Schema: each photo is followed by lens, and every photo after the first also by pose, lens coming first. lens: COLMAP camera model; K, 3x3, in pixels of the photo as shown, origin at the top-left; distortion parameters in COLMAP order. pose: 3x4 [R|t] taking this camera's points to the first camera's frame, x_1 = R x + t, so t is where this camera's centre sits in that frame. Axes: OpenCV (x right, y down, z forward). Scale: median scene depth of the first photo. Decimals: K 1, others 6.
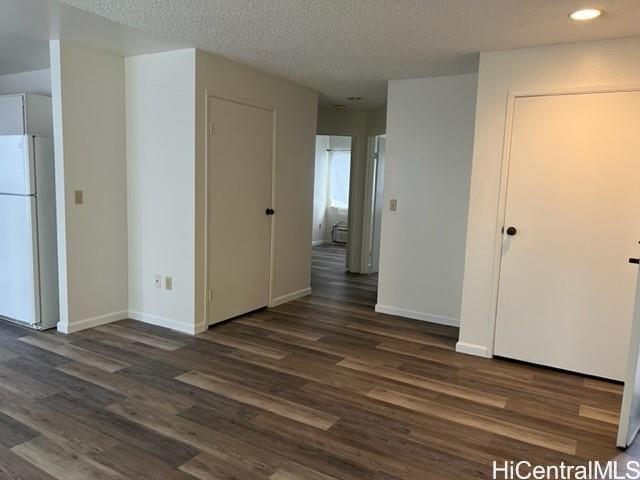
lens RADIAL K [[478.1, 0, 316.6], [0, 478.1, 240.6], [0, 0, 1]] dist [0.058729, -0.065629]
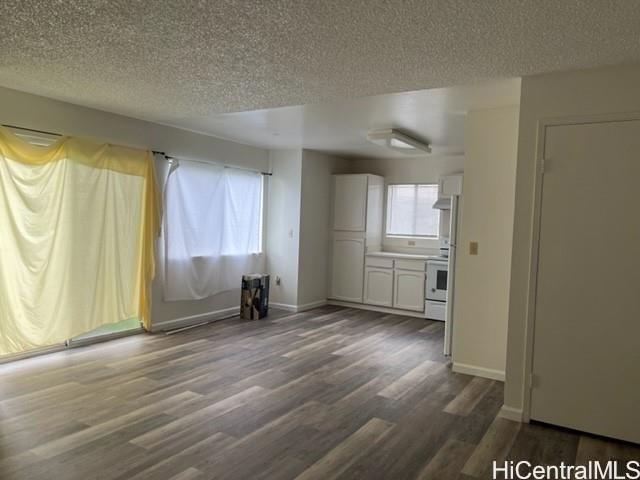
lens RADIAL K [[478.1, 0, 321.8], [0, 478.1, 240.5], [0, 0, 1]] dist [0.058729, -0.065629]
pose [[-0.008893, 0.003332, -0.999955, 0.624868], [-0.159625, 0.987167, 0.004709, -0.062589], [0.987138, 0.159659, -0.008248, 0.721387]]
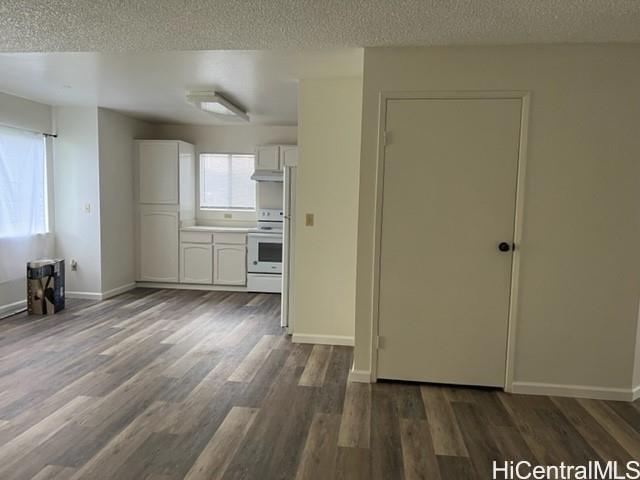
lens RADIAL K [[478.1, 0, 321.3], [0, 478.1, 244.1], [0, 0, 1]] dist [0.058729, -0.065629]
pose [[0.412452, 0.058952, -0.909070, 0.530097], [-0.120454, 0.992671, 0.009722, -0.052852], [0.902981, 0.105491, 0.416530, 0.626188]]
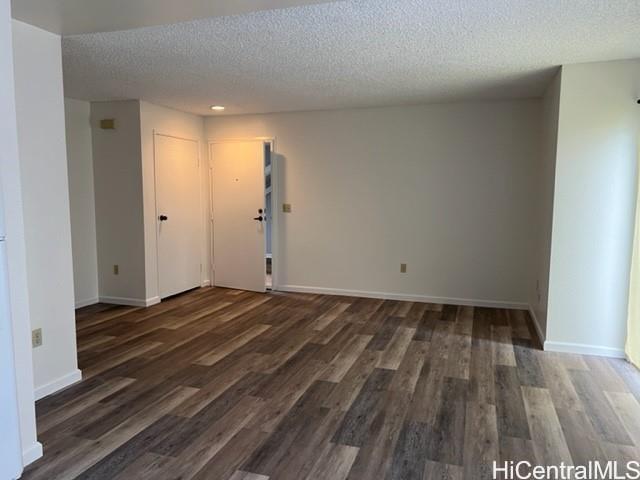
lens RADIAL K [[478.1, 0, 317.7], [0, 478.1, 240.4], [0, 0, 1]] dist [0.058729, -0.065629]
pose [[-0.209956, -0.137665, 0.967971, -1.229327], [0.109892, 0.980441, 0.163274, -0.146551], [-0.971516, 0.140652, -0.190721, 0.797658]]
